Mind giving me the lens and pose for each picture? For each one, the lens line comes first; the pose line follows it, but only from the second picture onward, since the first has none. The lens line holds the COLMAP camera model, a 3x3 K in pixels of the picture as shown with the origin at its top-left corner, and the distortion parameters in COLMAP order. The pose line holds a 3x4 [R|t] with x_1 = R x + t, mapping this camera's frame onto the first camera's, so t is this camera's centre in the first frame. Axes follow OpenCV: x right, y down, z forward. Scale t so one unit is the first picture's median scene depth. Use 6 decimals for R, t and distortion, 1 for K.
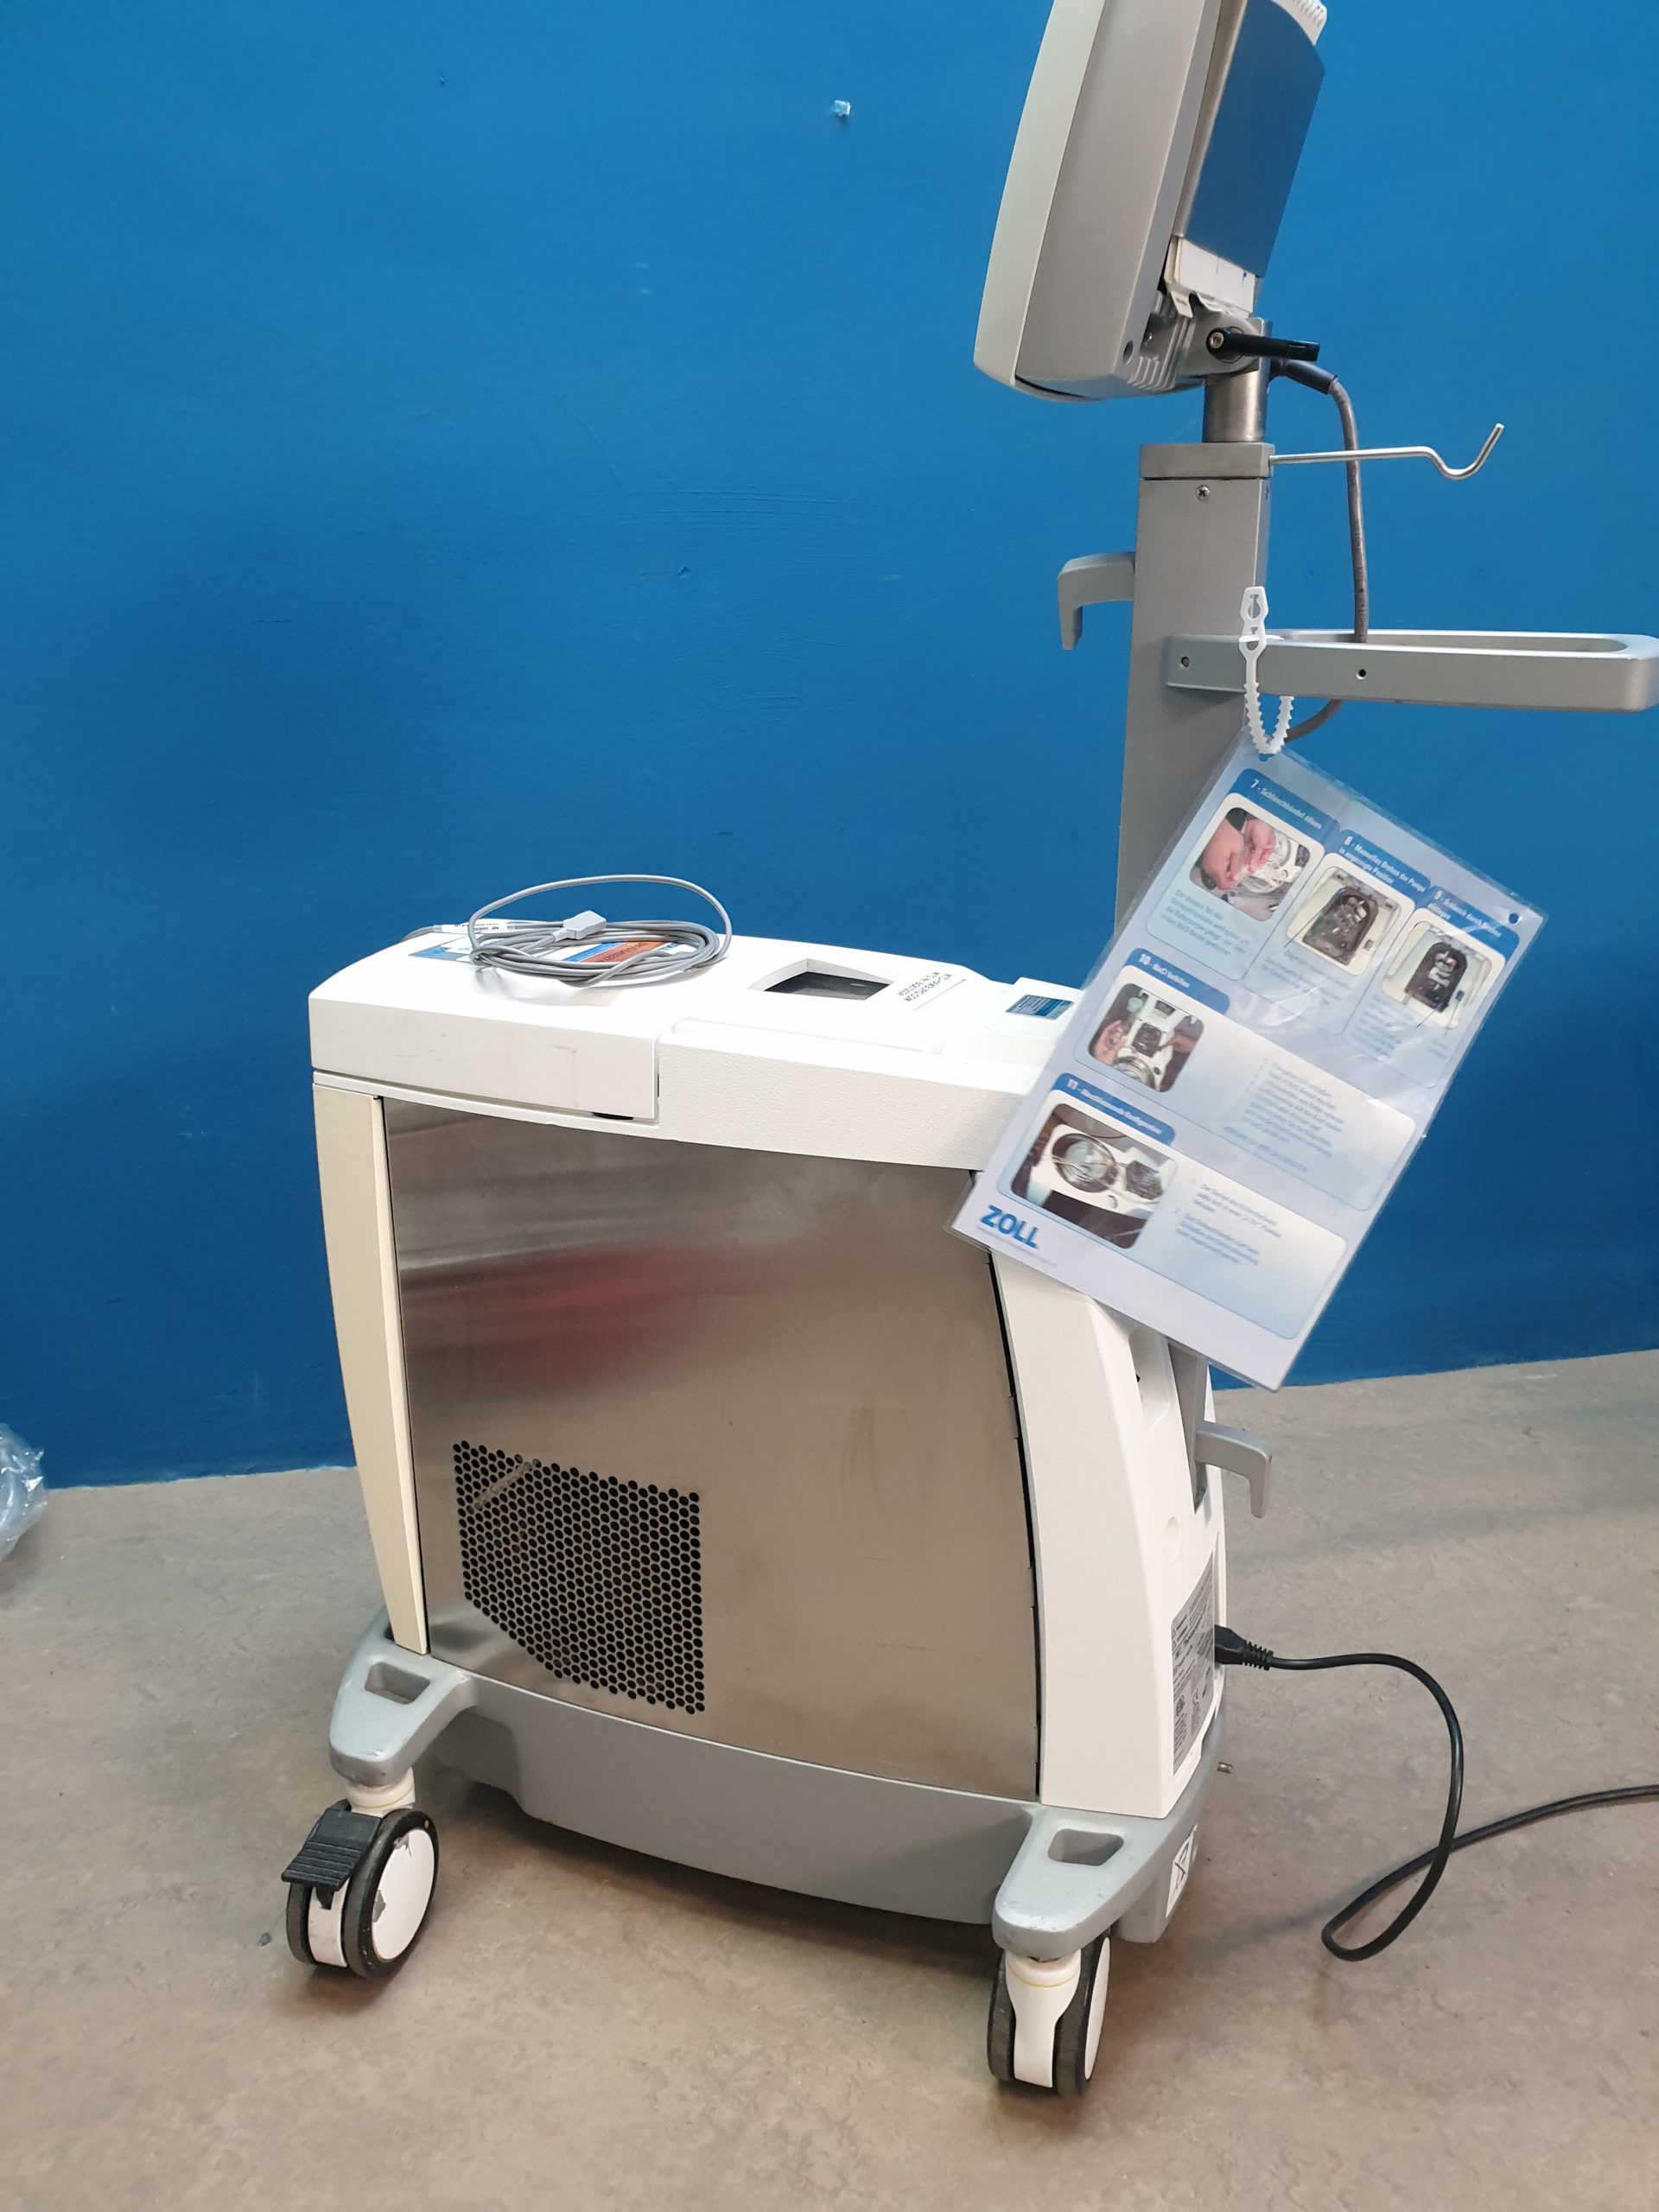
lens RADIAL K [[1707.0, 0, 847.7], [0, 1707.0, 1100.9], [0, 0, 1]] dist [0.009147, 0.005678]
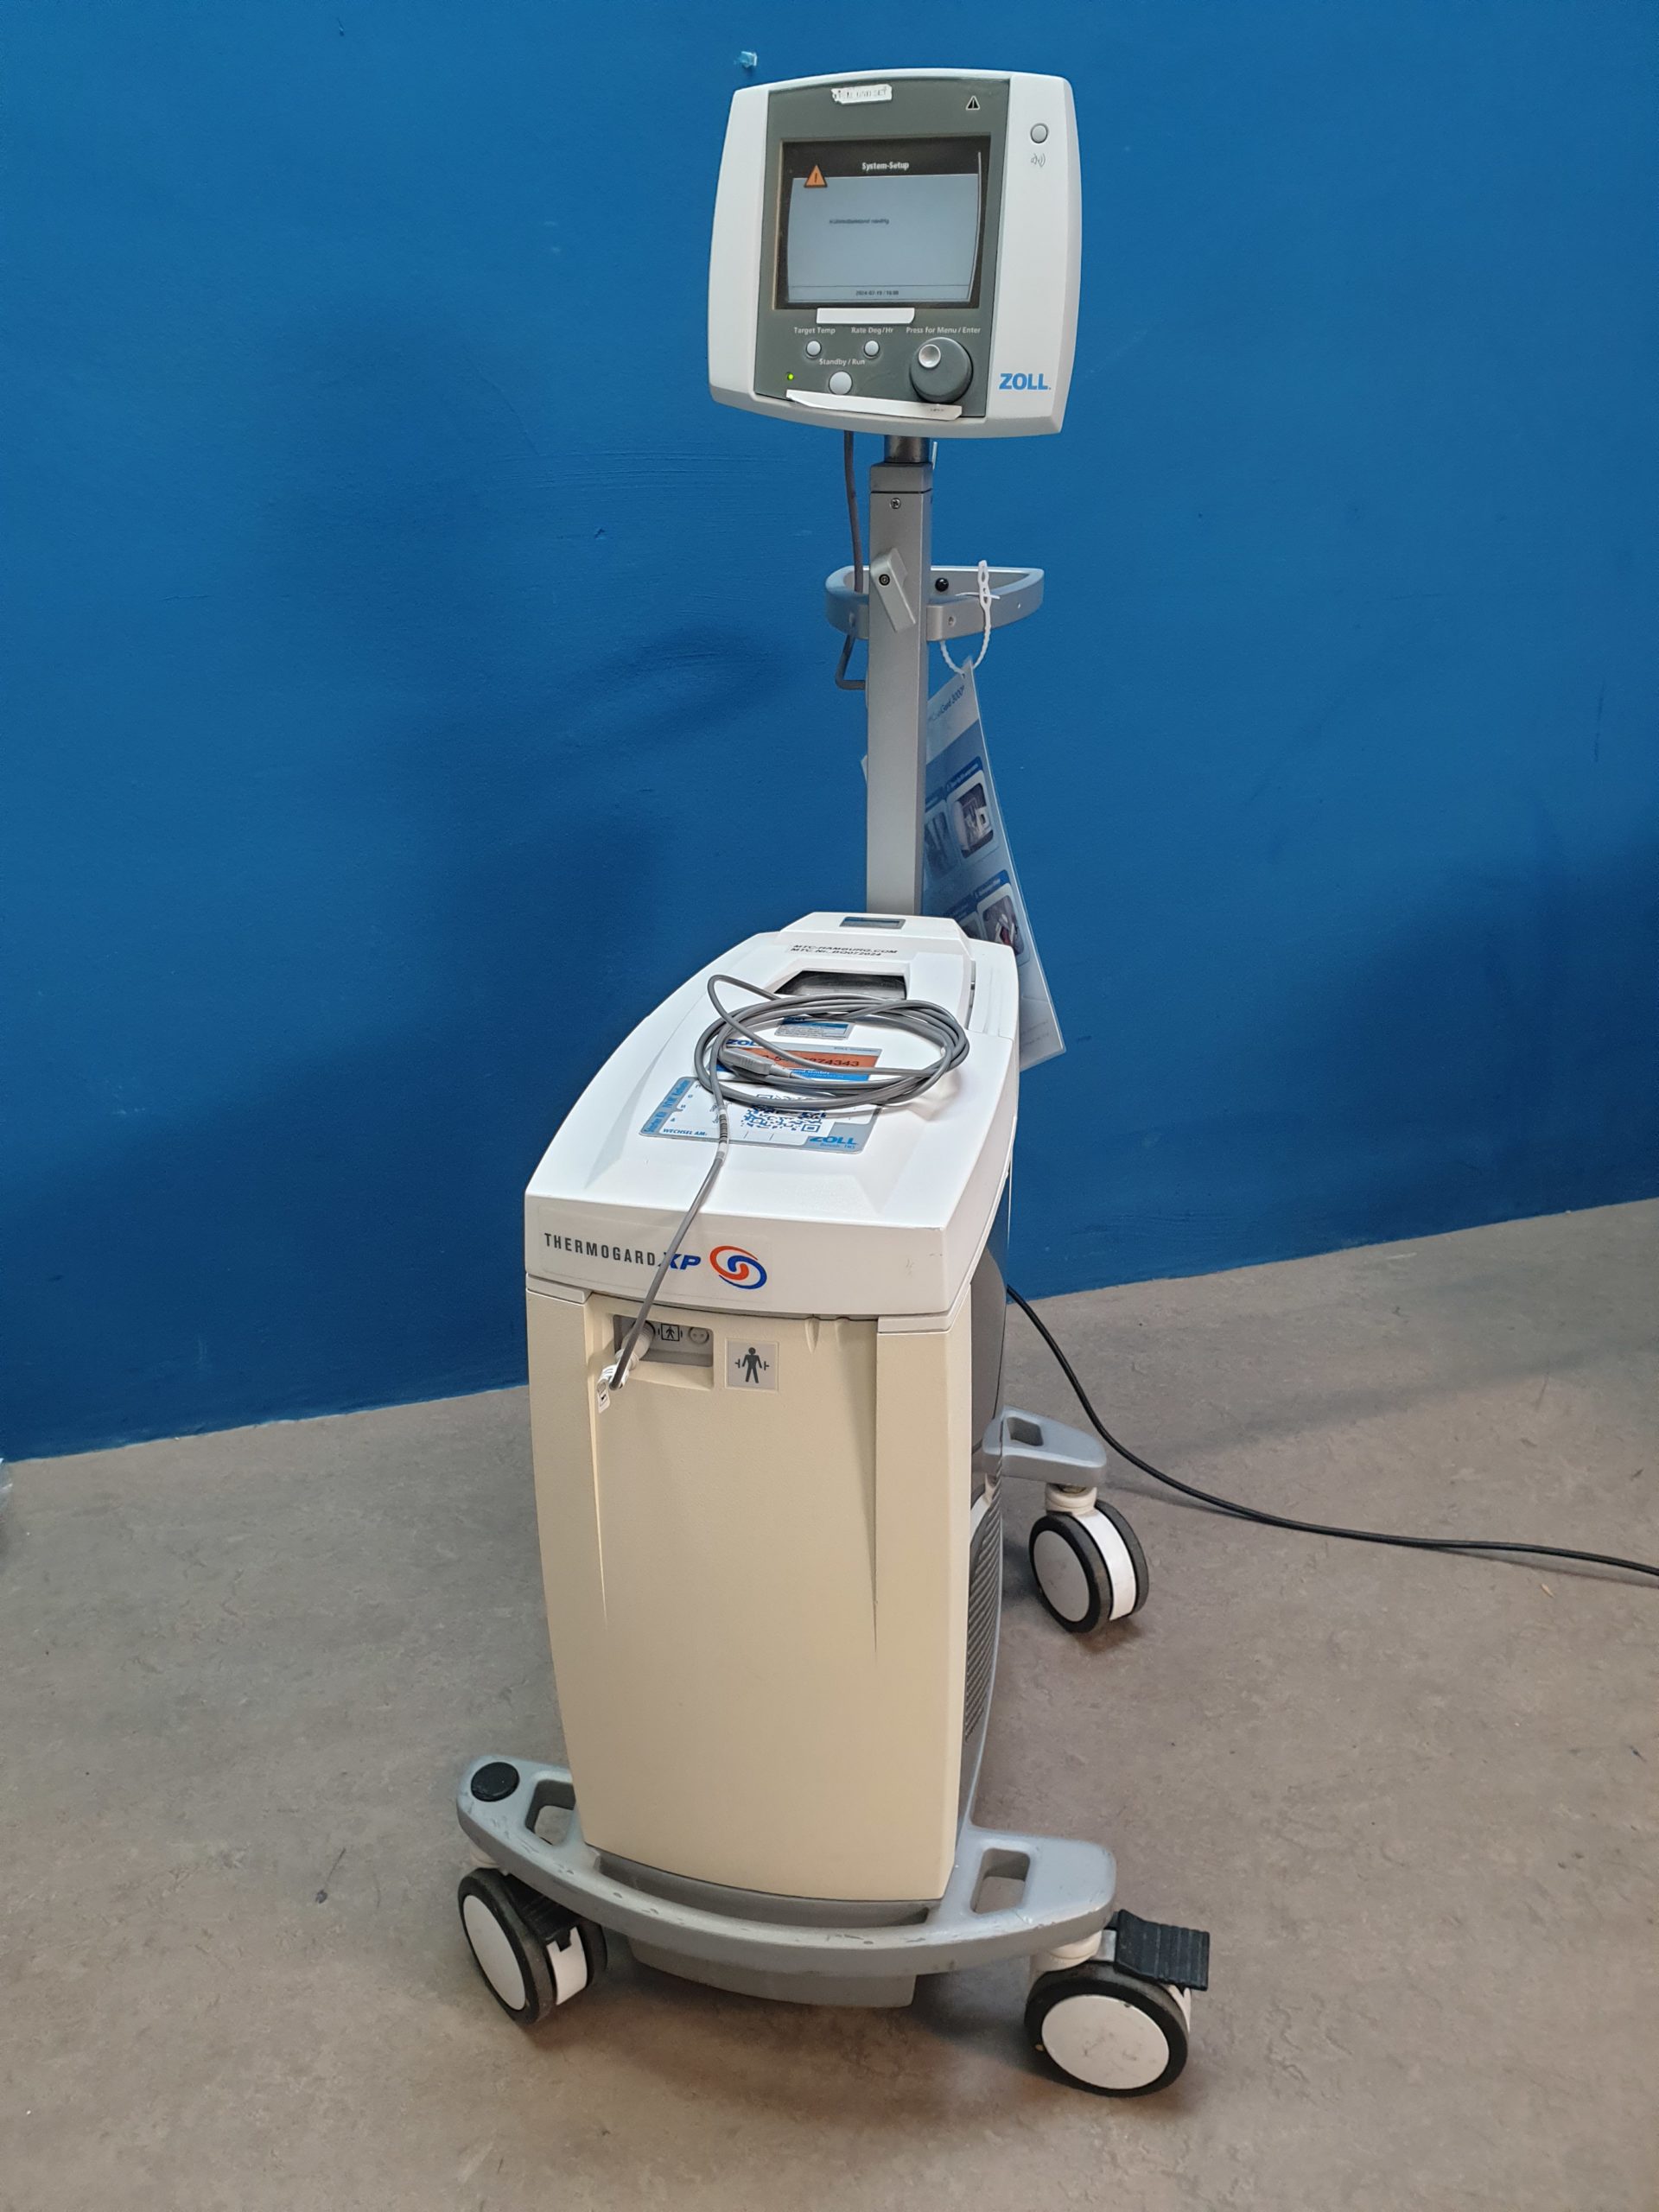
lens RADIAL K [[1711.1, 0, 794.2], [0, 1711.1, 1091.1], [0, 0, 1]] dist [0.004586, 0.004872]
pose [[0.993944, -0.049973, 0.097866, -0.131015], [0.040850, 0.994818, 0.093105, -0.099392], [-0.102011, -0.088544, 0.990835, -0.043110]]
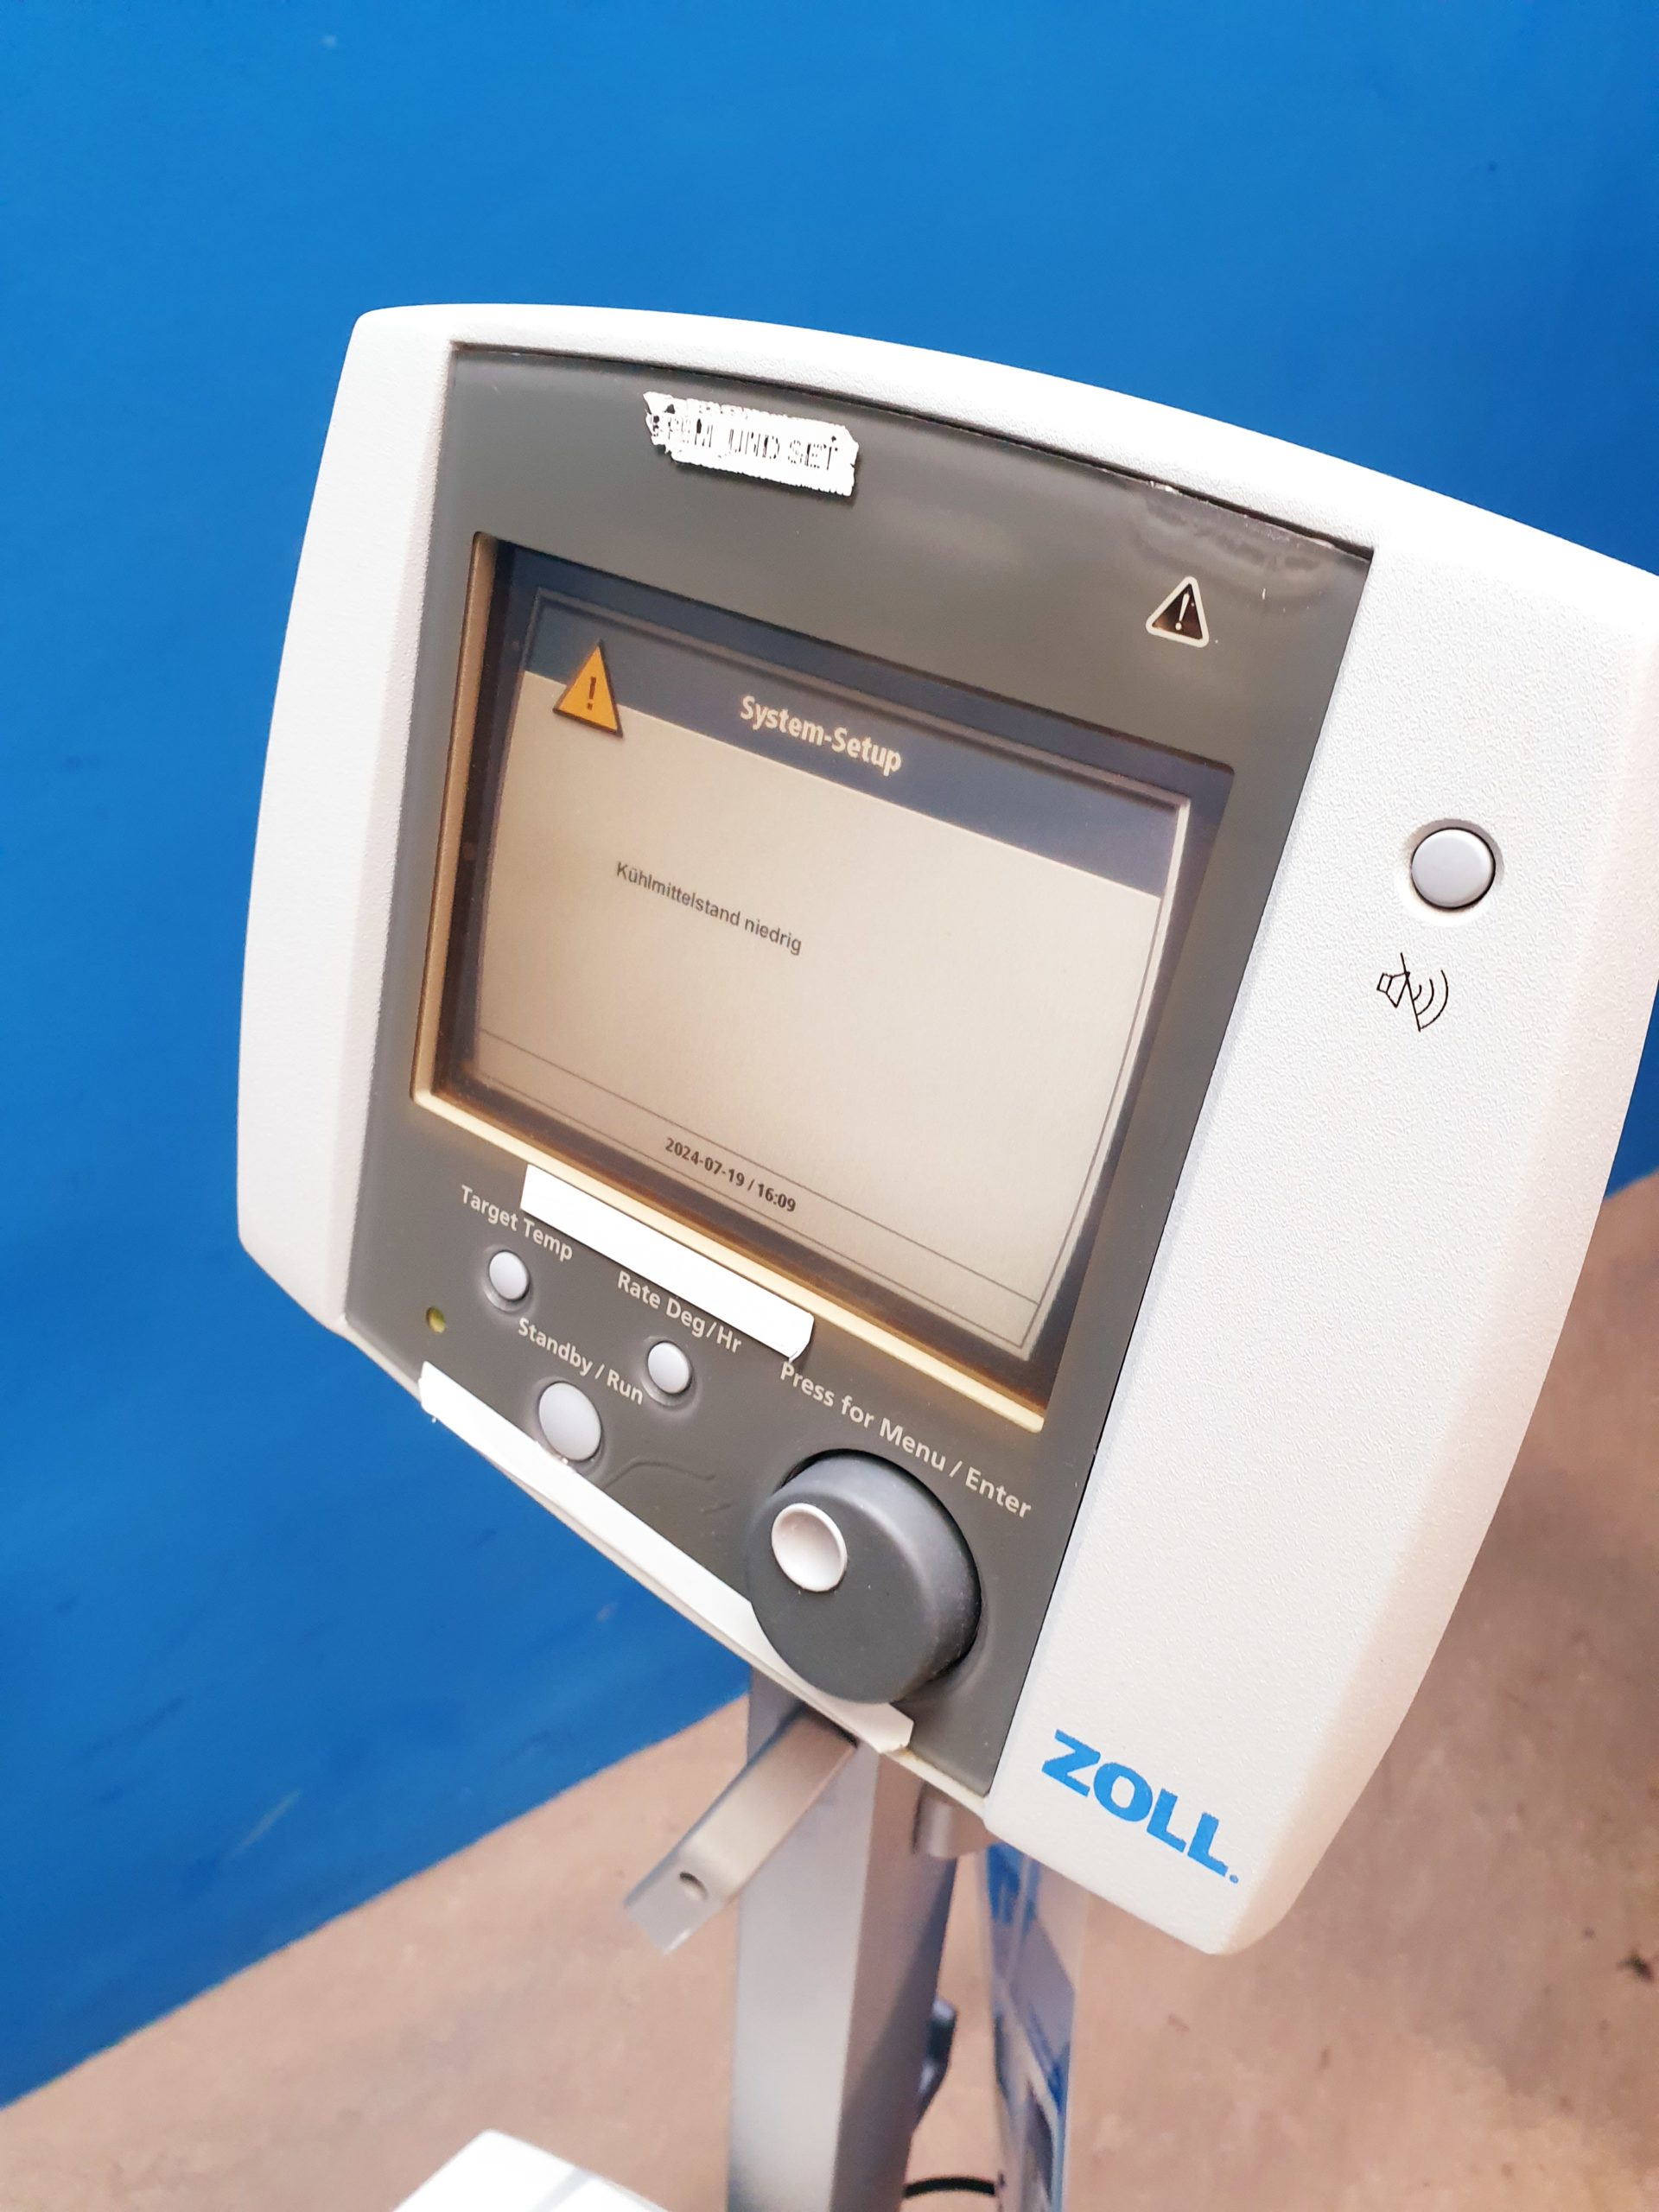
lens RADIAL K [[1691.8, 0, 829.5], [0, 1691.8, 1106.0], [0, 0, 1]] dist [0.149555, -0.504152]
pose [[0.963945, 0.194487, -0.181618, 0.094621], [-0.138413, 0.949373, 0.282014, -0.546309], [0.227272, -0.246708, 0.942063, 0.730601]]
